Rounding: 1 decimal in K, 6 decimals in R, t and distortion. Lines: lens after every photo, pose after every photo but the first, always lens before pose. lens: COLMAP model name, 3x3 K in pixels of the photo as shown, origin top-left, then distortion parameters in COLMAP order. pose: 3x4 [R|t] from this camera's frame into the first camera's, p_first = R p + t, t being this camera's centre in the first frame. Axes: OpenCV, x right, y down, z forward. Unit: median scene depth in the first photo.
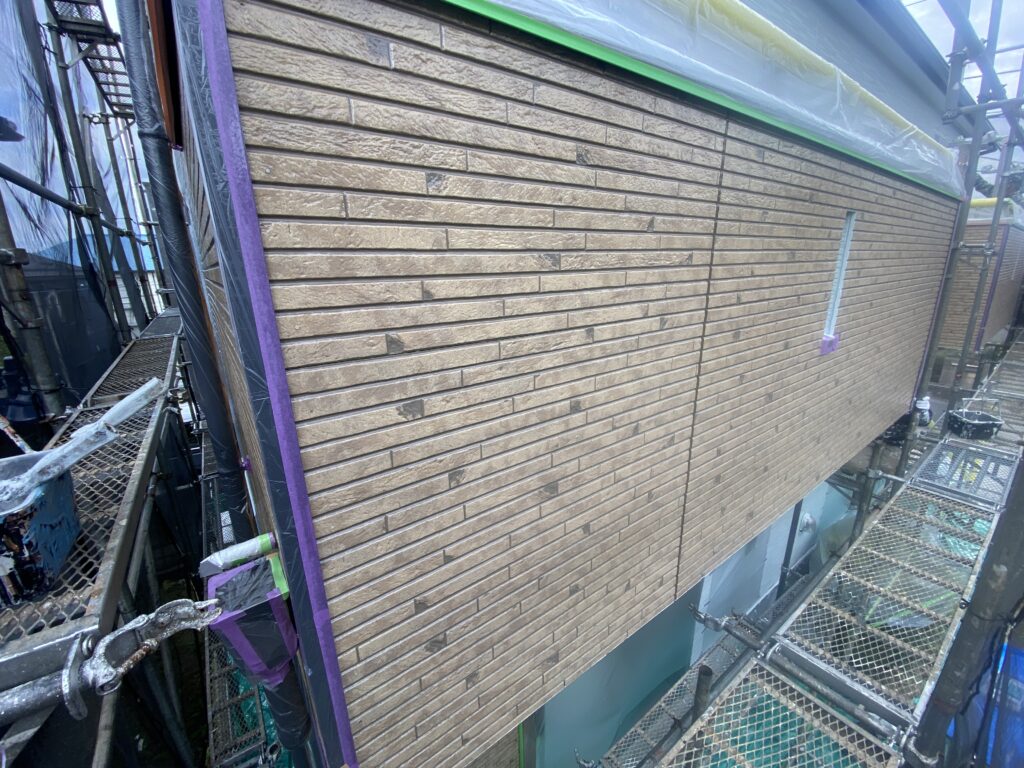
lens RADIAL K [[409.2, 0, 509.4], [0, 409.2, 384.7], [0, 0, 1]] dist [-0.001461, -0.001361]
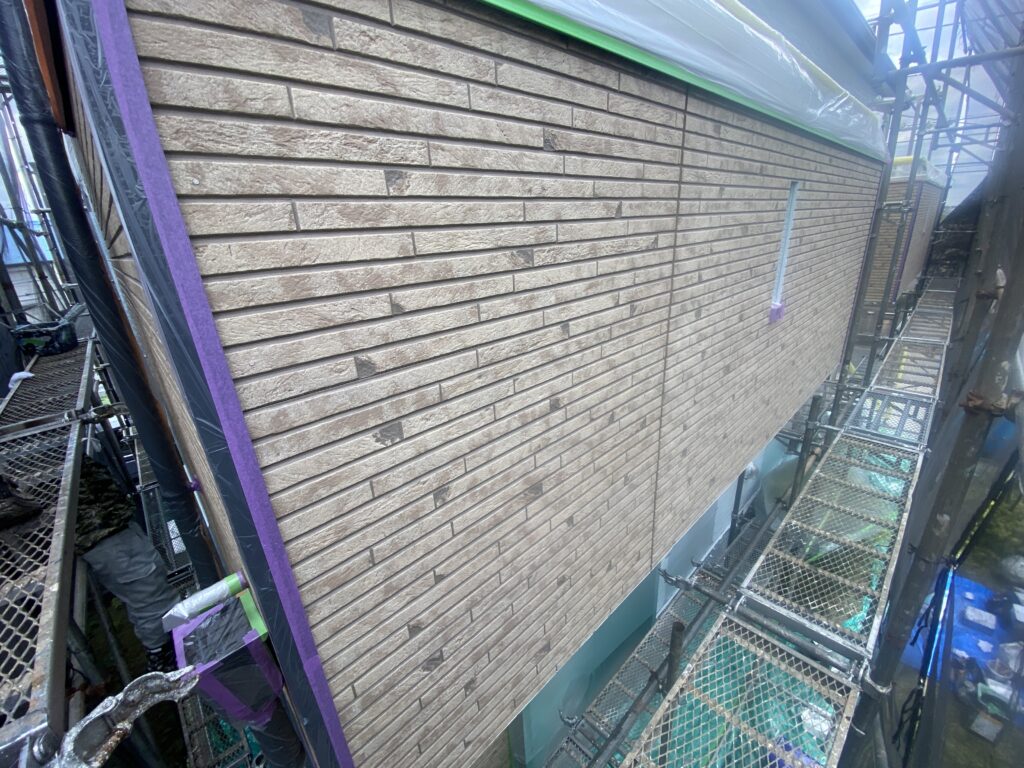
lens RADIAL K [[409.2, 0, 506.4], [0, 409.2, 385.0], [0, 0, 1]] dist [-0.001461, -0.001361]
pose [[0.991559, -0.080810, 0.101391, -0.064861], [0.074377, 0.995063, 0.065705, -0.091410], [-0.106200, -0.057609, 0.992675, 0.070231]]
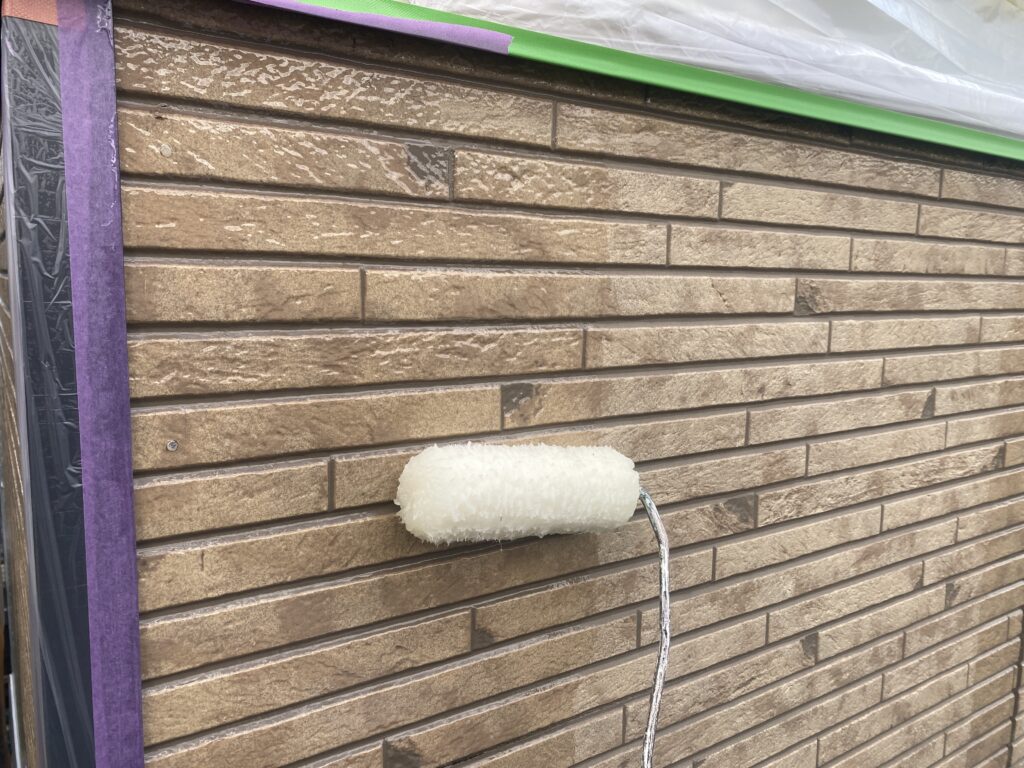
lens RADIAL K [[765.2, 0, 518.4], [0, 765.2, 374.4], [0, 0, 1]] dist [0.025854, -0.031883]
pose [[0.998318, 0.040538, -0.041444, -0.135909], [-0.047138, 0.983755, -0.173217, -0.346686], [0.033748, 0.174879, 0.984011, 0.133294]]
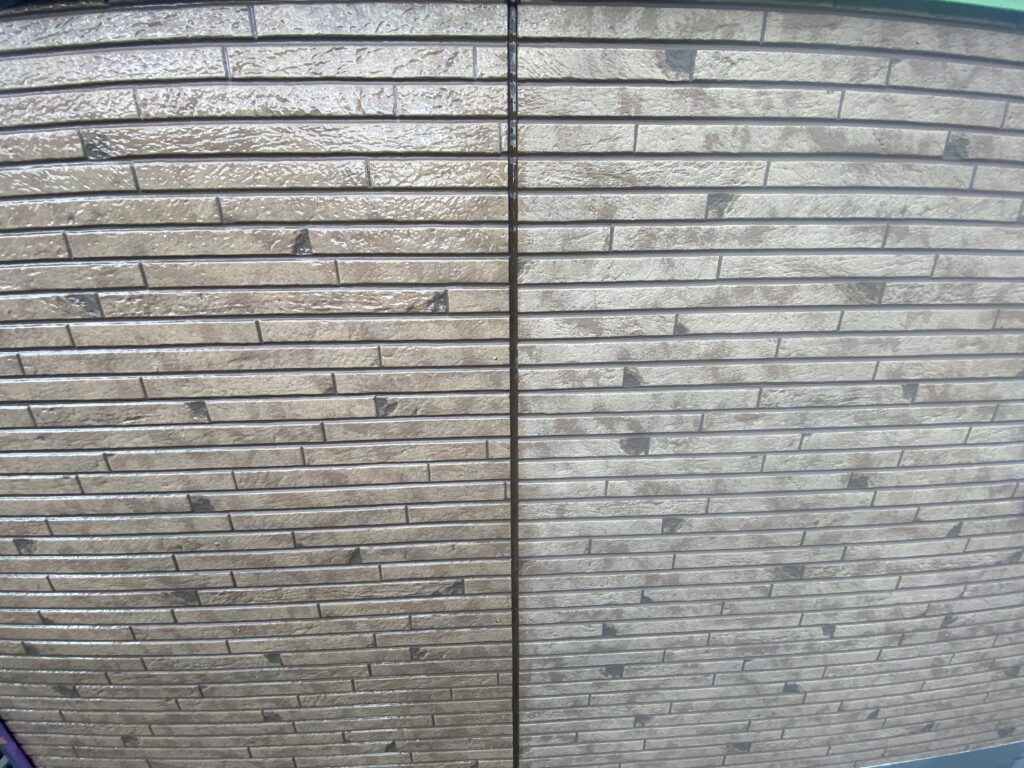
lens RADIAL K [[386.8, 0, 510.7], [0, 386.8, 391.9], [0, 0, 1]] dist [-0.010328, -0.002878]
pose [[0.842478, 0.184664, -0.506092, 1.264858], [-0.164408, 0.982732, 0.084897, -0.390444], [0.513031, 0.011681, 0.858291, 0.963252]]
